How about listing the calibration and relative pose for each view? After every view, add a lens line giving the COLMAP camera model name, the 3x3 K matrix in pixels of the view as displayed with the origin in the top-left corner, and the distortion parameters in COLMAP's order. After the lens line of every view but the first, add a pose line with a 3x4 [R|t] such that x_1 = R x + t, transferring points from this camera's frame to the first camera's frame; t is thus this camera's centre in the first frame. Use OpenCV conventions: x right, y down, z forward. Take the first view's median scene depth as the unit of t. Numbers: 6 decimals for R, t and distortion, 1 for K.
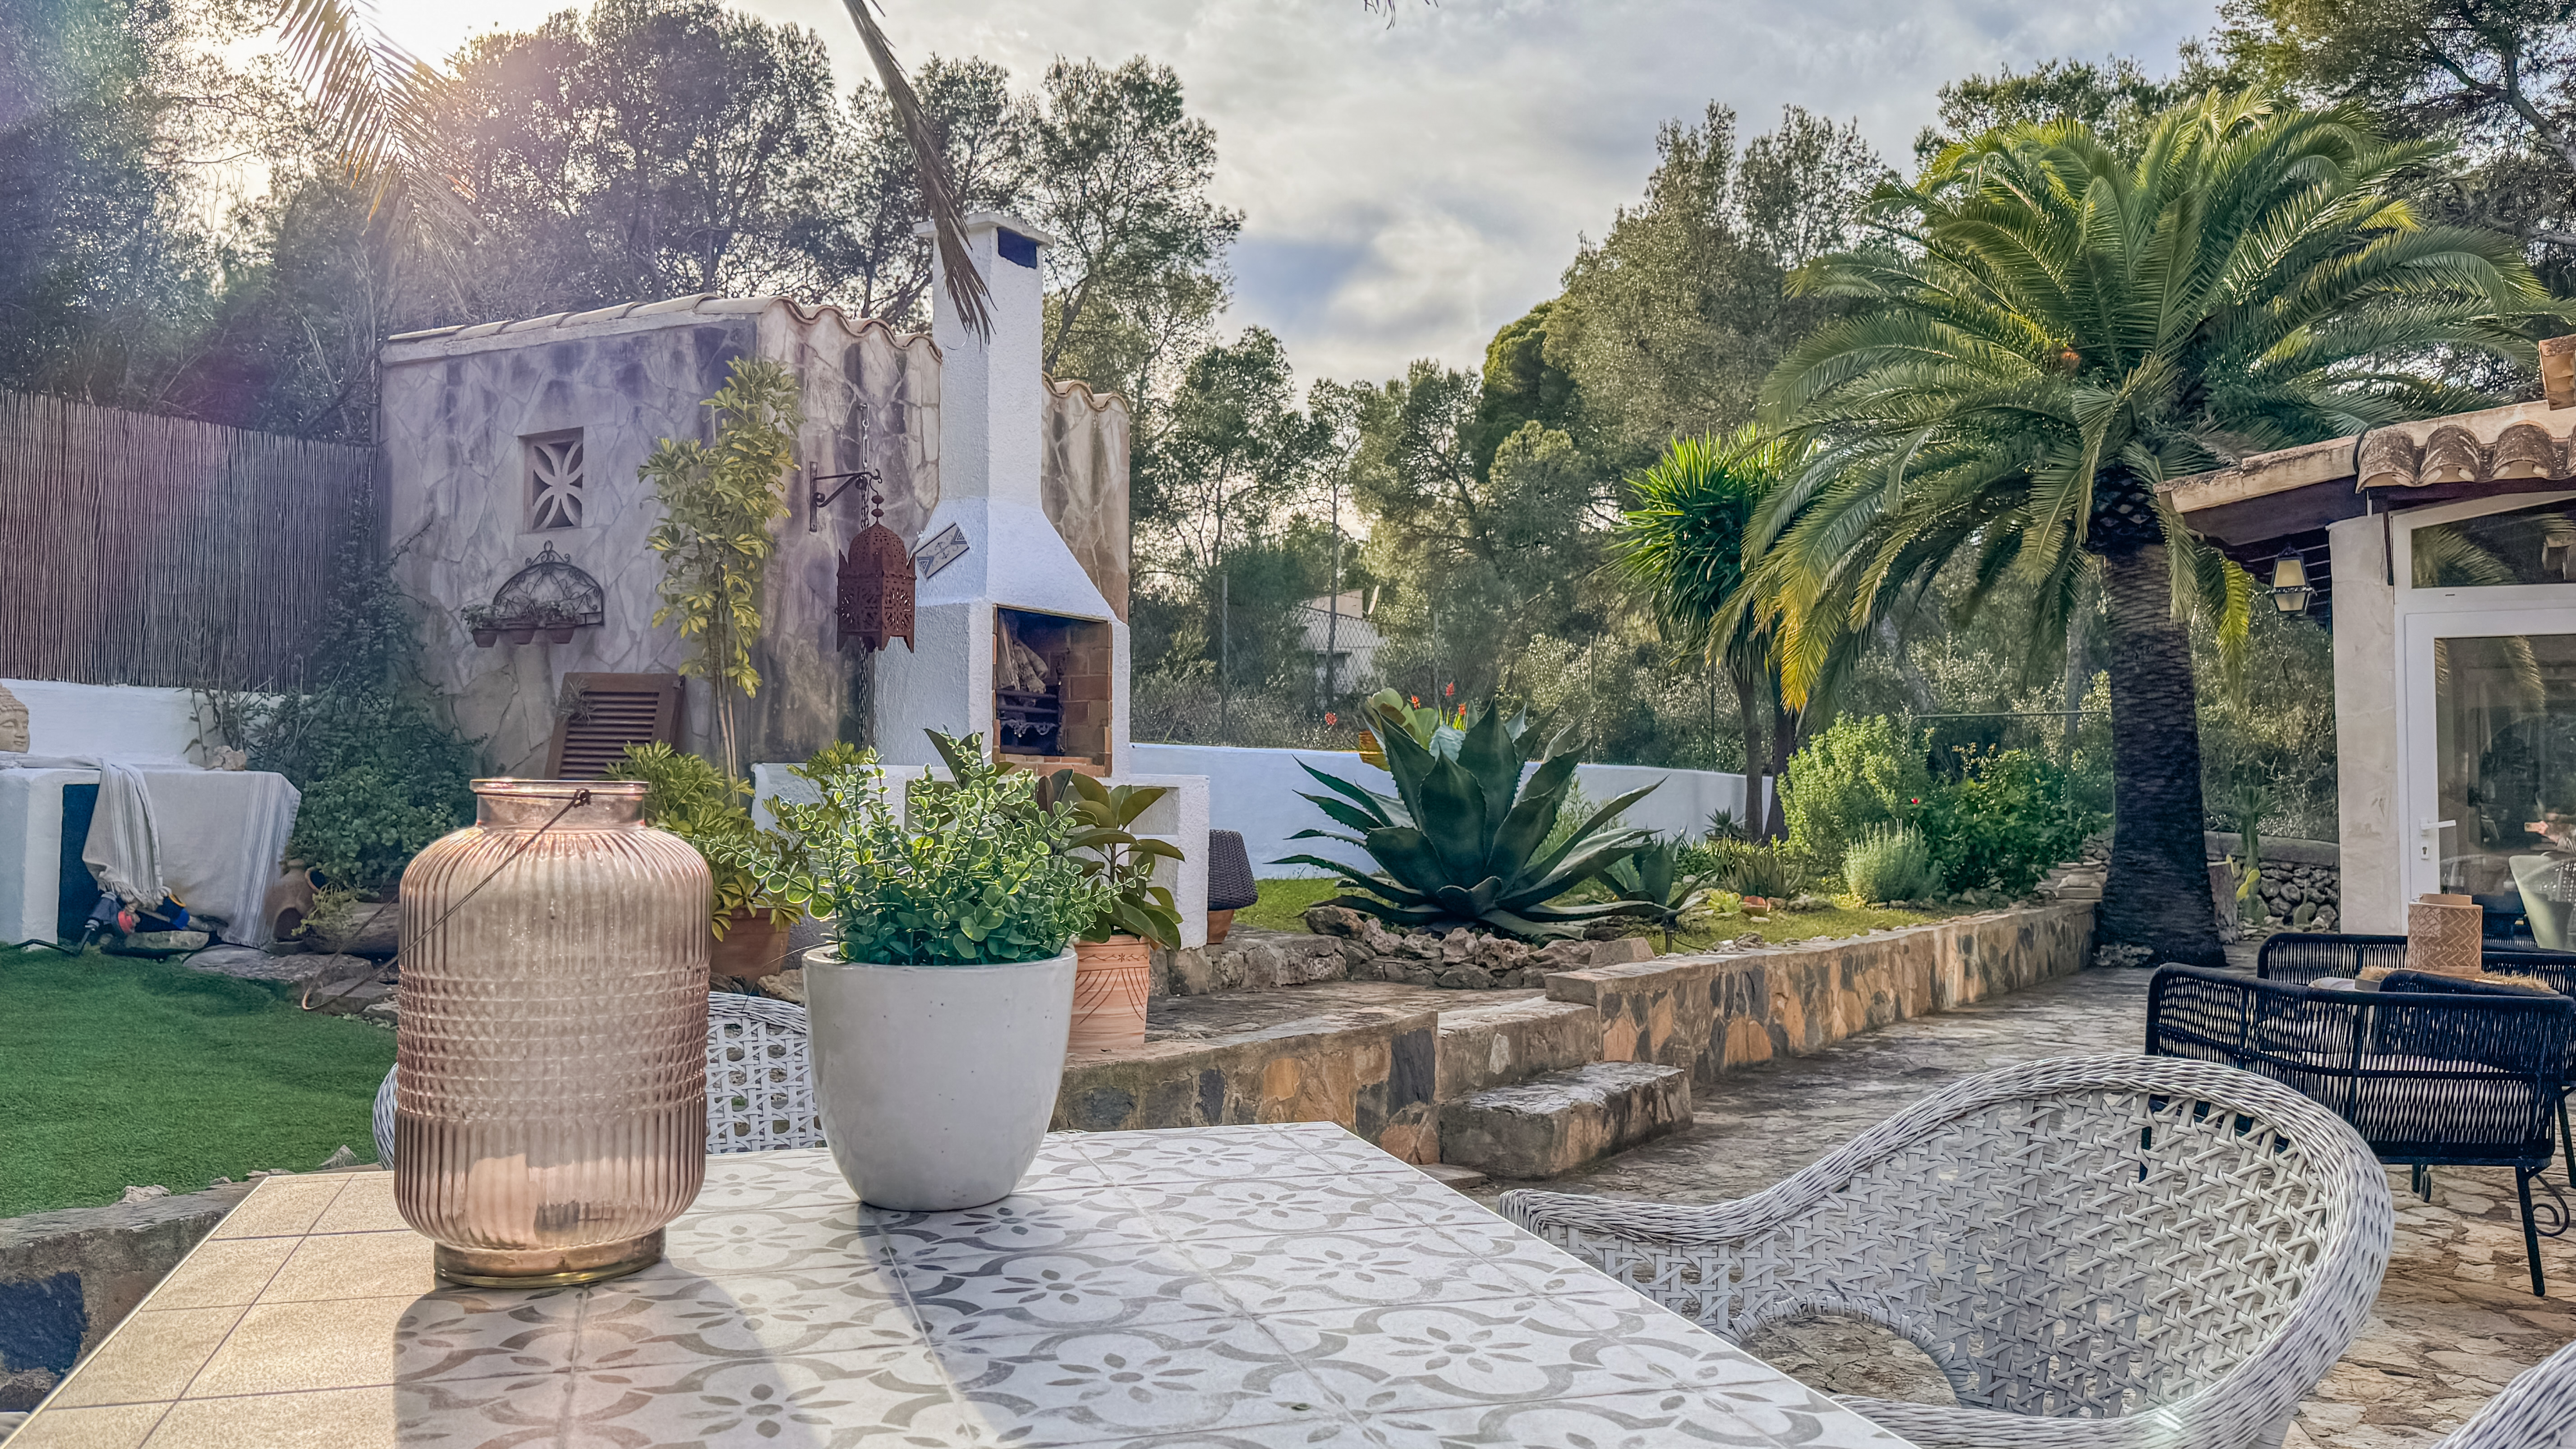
lens RADIAL K [[1829.3, 0, 1288.0], [0, 1829.3, 724.5], [0, 0, 1]] dist [0.209125, -0.001610]
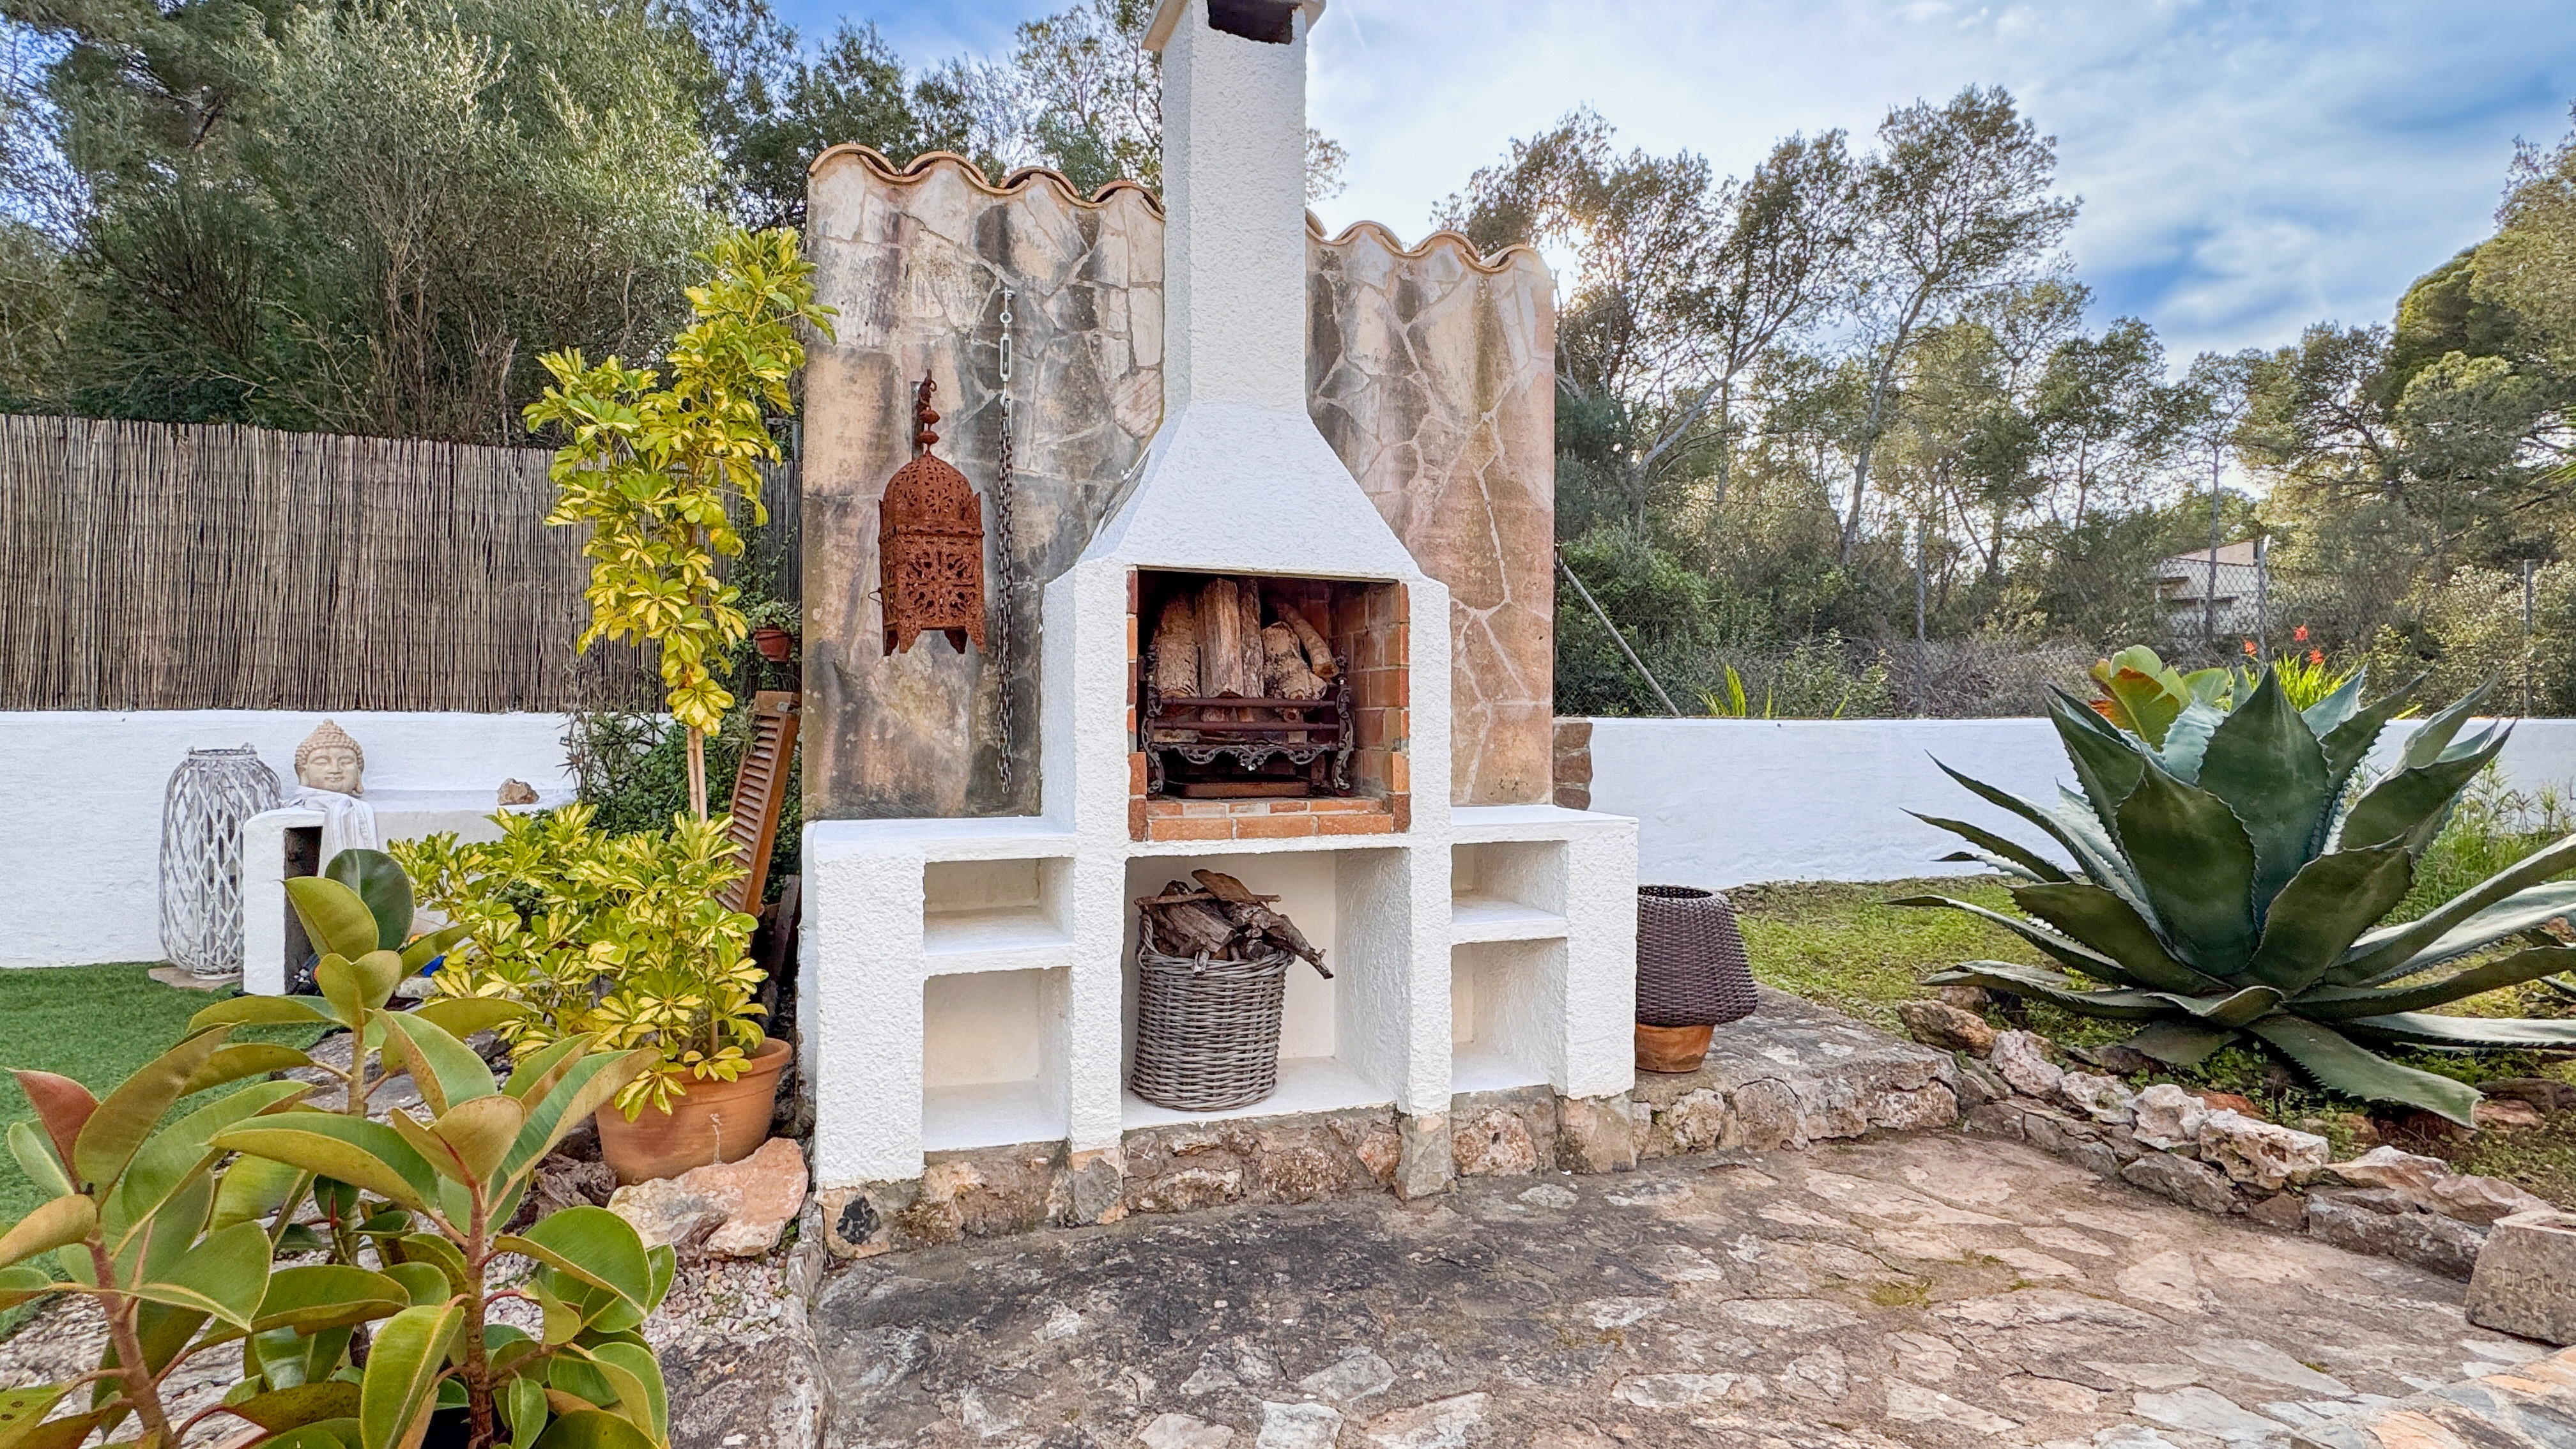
lens RADIAL K [[1219.5, 0, 1288.0], [0, 1219.5, 724.5], [0, 0, 1]] dist [-0.001495, 0.000641]
pose [[0.805068, -0.001534, -0.593181, 0.025113], [0.026841, 0.999067, 0.033844, -0.004900], [0.592575, -0.043168, 0.804358, 0.140561]]
